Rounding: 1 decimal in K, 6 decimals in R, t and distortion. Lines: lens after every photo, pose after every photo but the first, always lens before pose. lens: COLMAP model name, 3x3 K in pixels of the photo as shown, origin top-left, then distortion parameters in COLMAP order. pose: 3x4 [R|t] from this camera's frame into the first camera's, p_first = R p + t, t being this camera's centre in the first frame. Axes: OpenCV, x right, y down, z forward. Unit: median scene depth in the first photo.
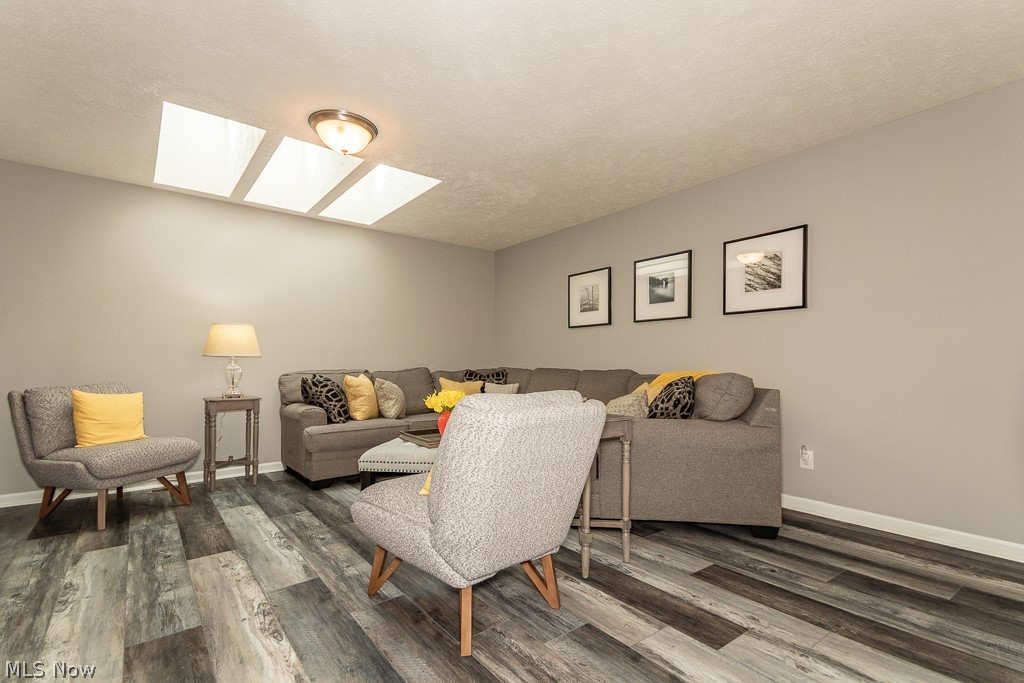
lens RADIAL K [[482.6, 0, 512.9], [0, 482.6, 347.0], [0, 0, 1]] dist [0.042004, -0.006948]
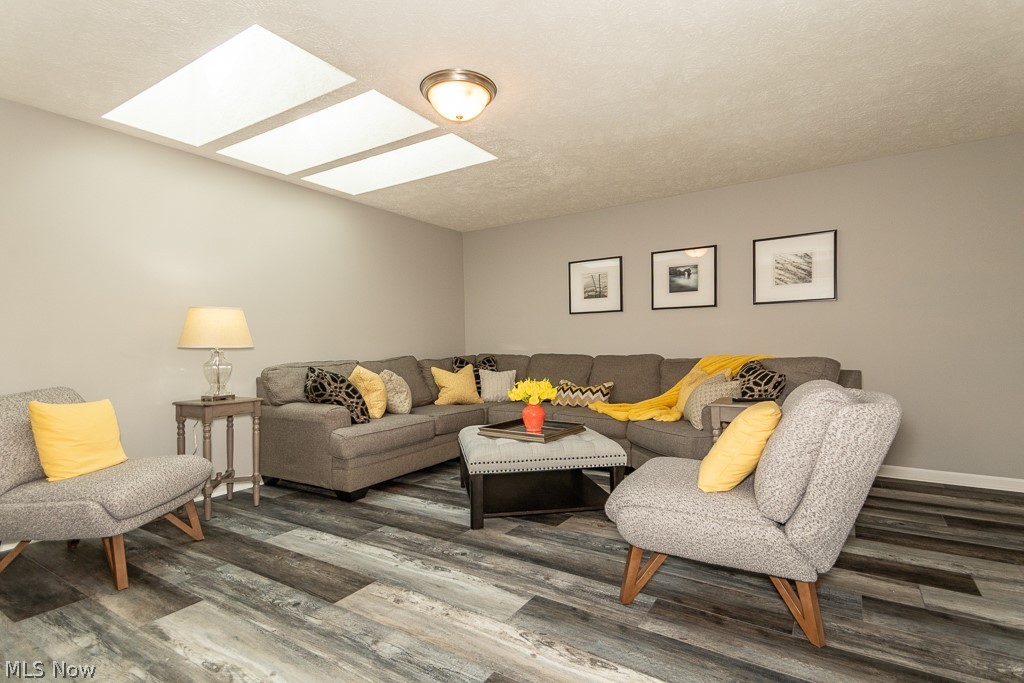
lens RADIAL K [[482.6, 0, 508.0], [0, 482.6, 336.3], [0, 0, 1]] dist [0.042004, -0.006948]
pose [[0.946349, -0.010605, 0.322973, -0.498629], [0.005418, 0.999842, 0.016956, -0.015434], [-0.323102, -0.014296, 0.946256, 0.117476]]
